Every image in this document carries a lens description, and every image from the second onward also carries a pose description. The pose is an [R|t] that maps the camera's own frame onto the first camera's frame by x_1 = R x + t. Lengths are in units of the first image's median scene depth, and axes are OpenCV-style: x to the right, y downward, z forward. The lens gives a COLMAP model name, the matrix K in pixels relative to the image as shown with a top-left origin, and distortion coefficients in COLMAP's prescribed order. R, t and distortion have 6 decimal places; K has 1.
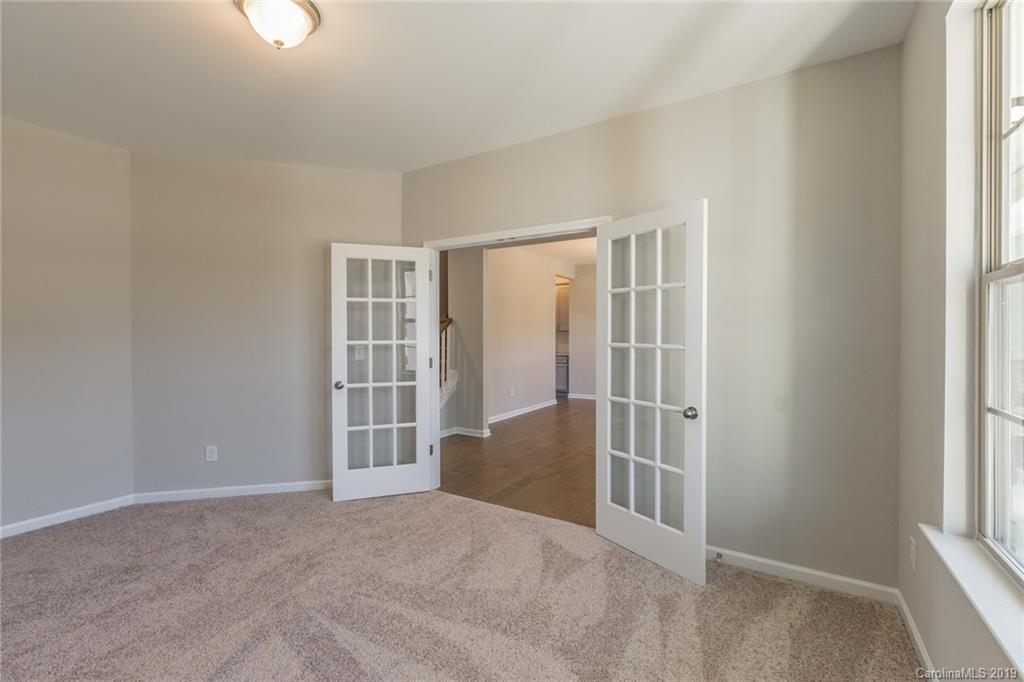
lens RADIAL K [[450.3, 0, 521.6], [0, 450.3, 332.3], [0, 0, 1]] dist [0.001618, -0.000315]
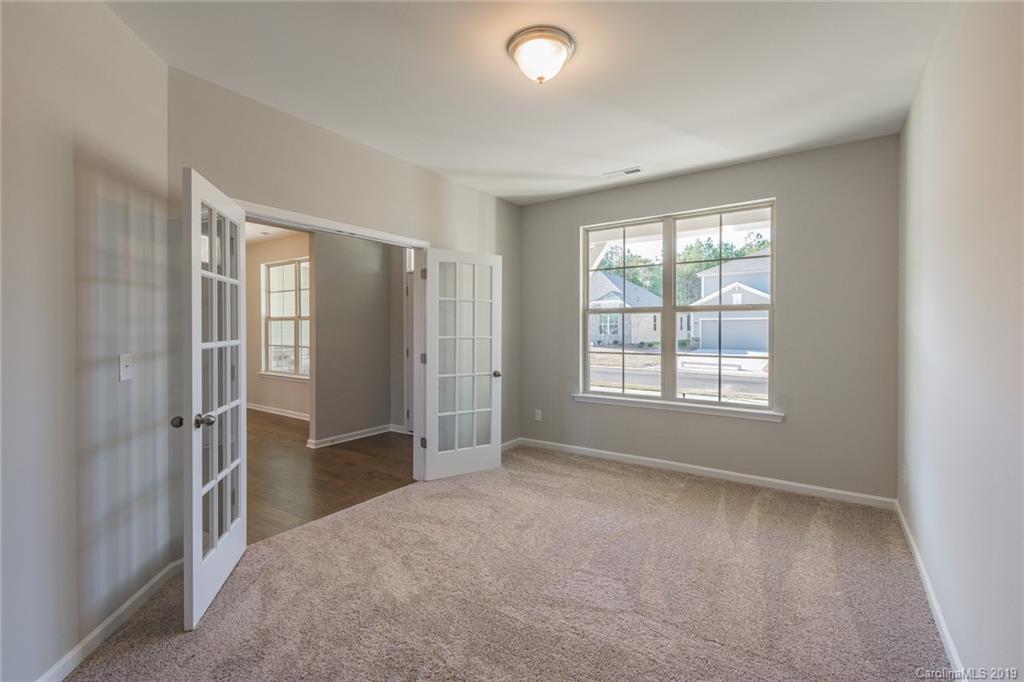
lens RADIAL K [[450.3, 0, 521.6], [0, 450.3, 332.3], [0, 0, 1]] dist [0.001618, -0.000315]
pose [[0.038531, -0.006516, 0.999236, -1.290657], [-0.003469, 0.999972, 0.006654, -0.002005], [-0.999251, -0.003722, 0.038508, 0.760892]]
